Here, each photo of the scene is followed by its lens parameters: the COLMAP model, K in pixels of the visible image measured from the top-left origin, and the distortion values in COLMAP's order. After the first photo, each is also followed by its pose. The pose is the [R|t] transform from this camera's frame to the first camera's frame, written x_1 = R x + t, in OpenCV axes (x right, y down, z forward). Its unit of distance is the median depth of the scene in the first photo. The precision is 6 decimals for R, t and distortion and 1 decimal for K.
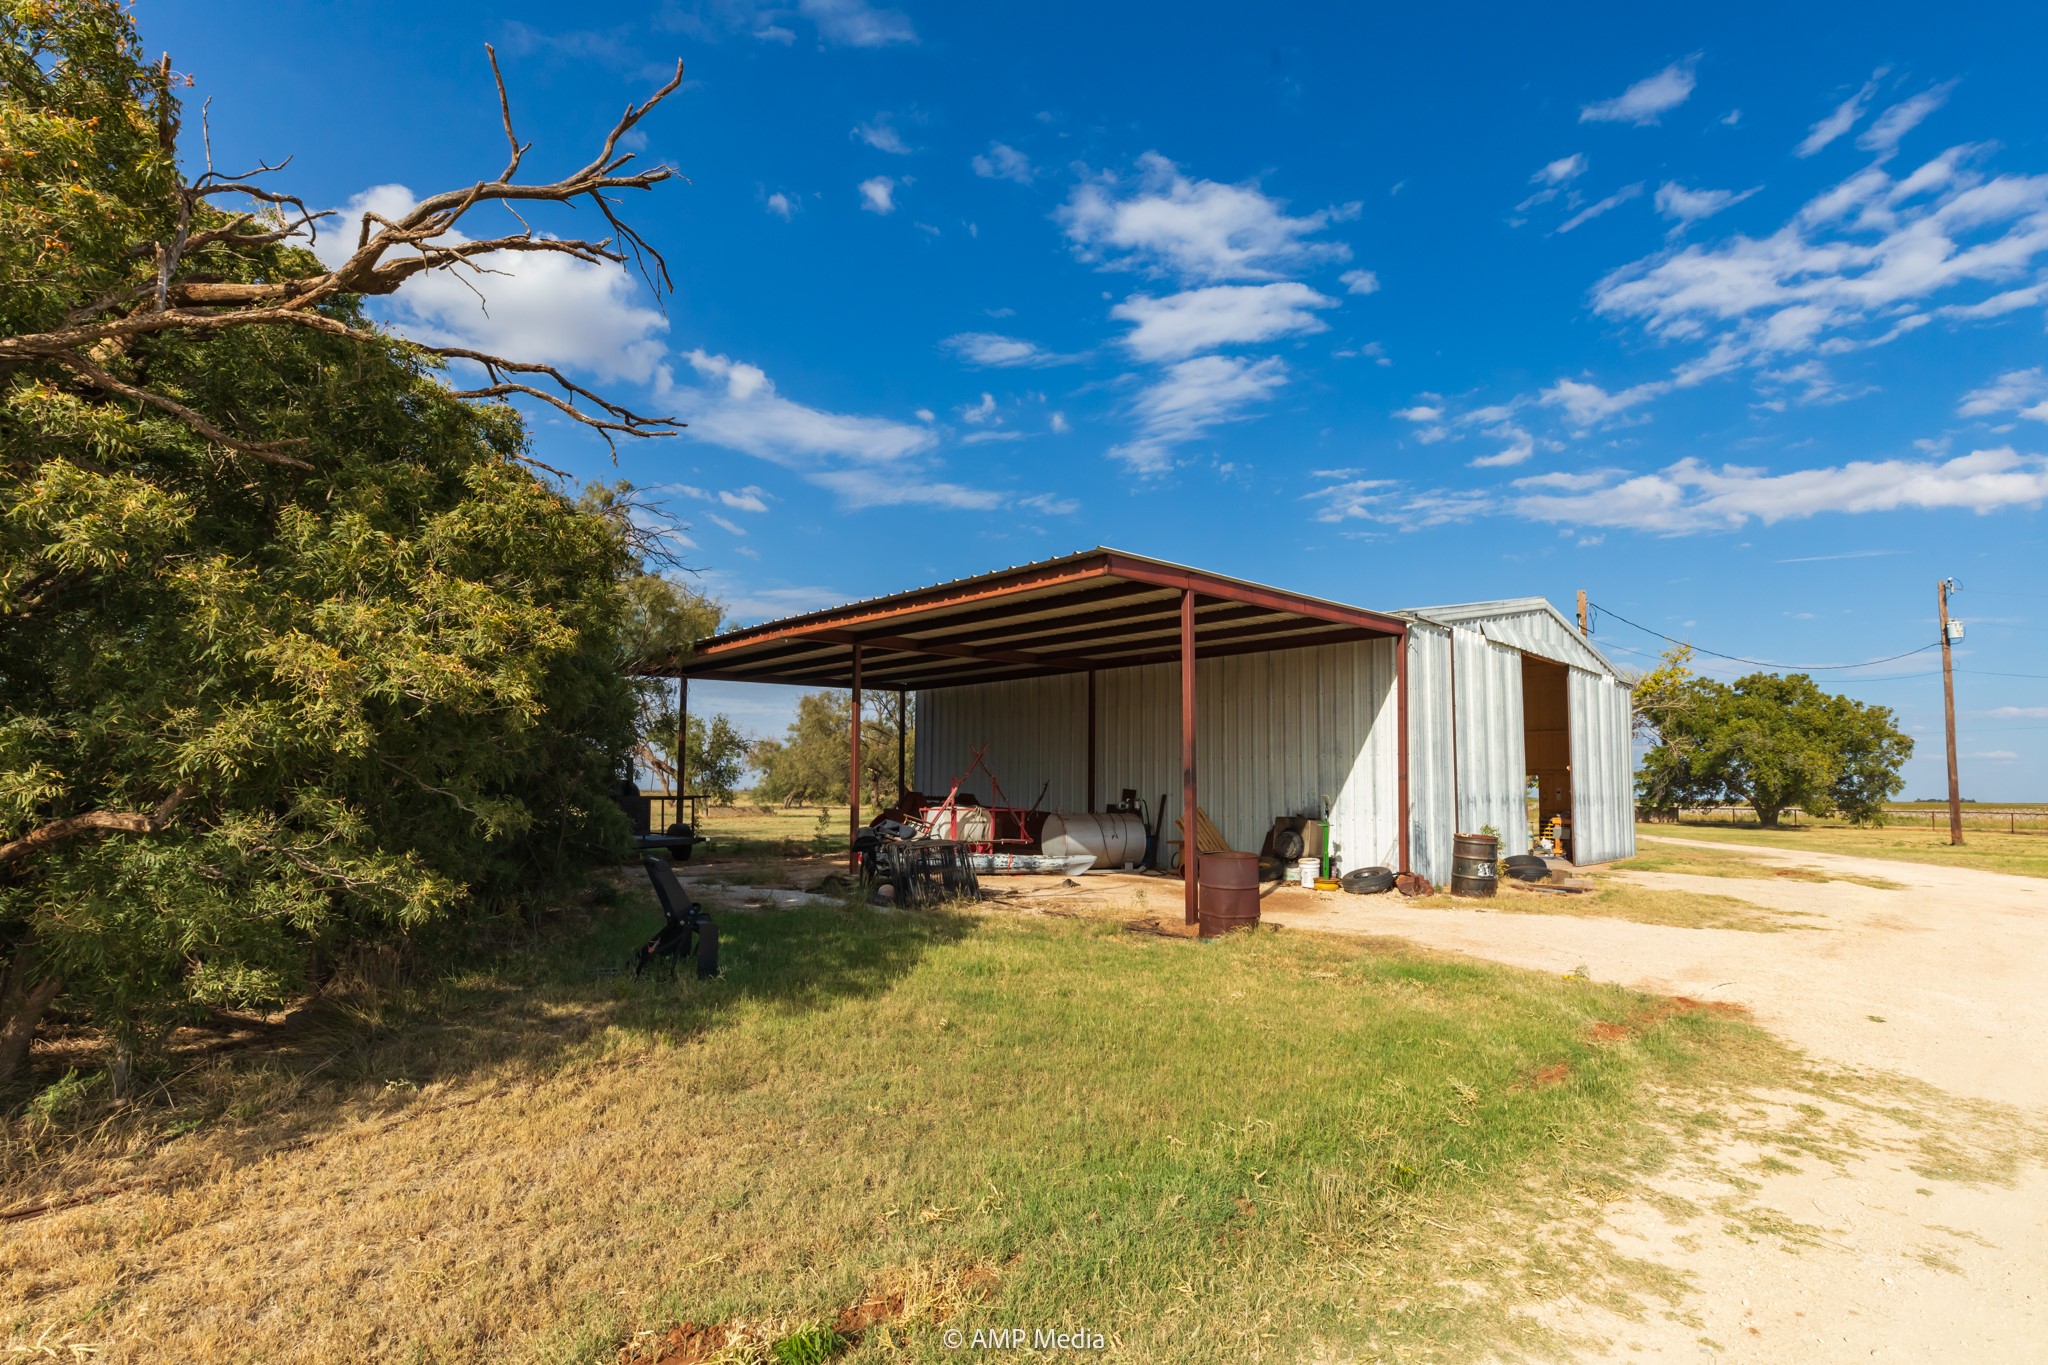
lens RADIAL K [[981.4, 0, 1020.0], [0, 981.4, 715.2], [0, 0, 1]] dist [0.000227, 0.000096]
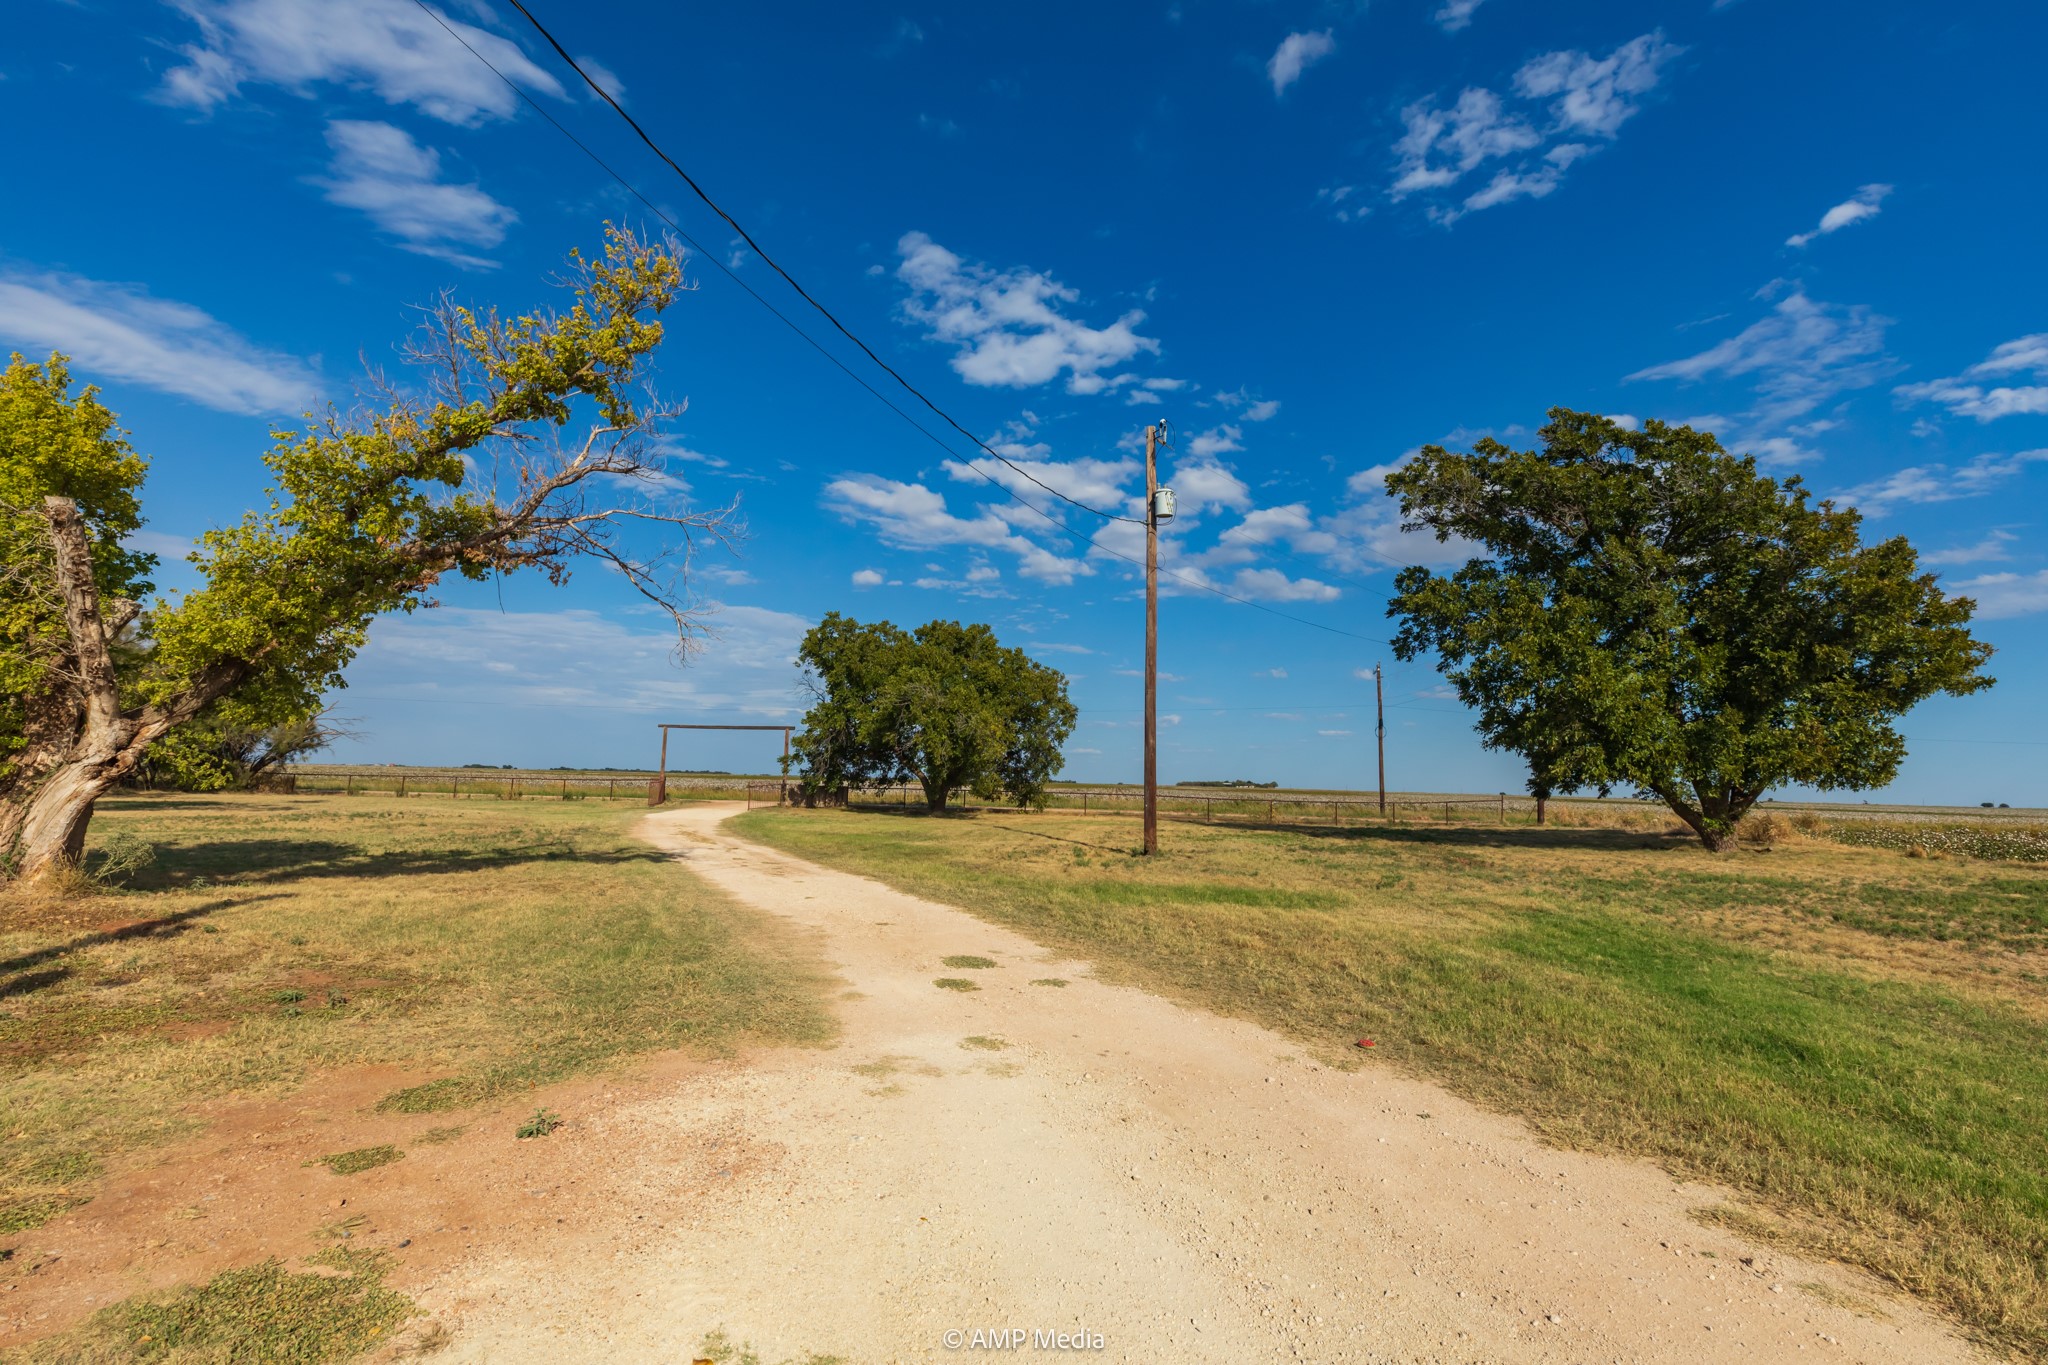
lens RADIAL K [[879.2, 0, 1024.0], [0, 879.2, 682.5], [0, 0, 1]] dist [-0.000481, -0.000378]
pose [[0.754294, 0.087352, 0.650700, 0.349621], [-0.070880, 0.996151, -0.051562, 0.042035], [-0.652699, -0.007228, 0.757582, 0.421530]]
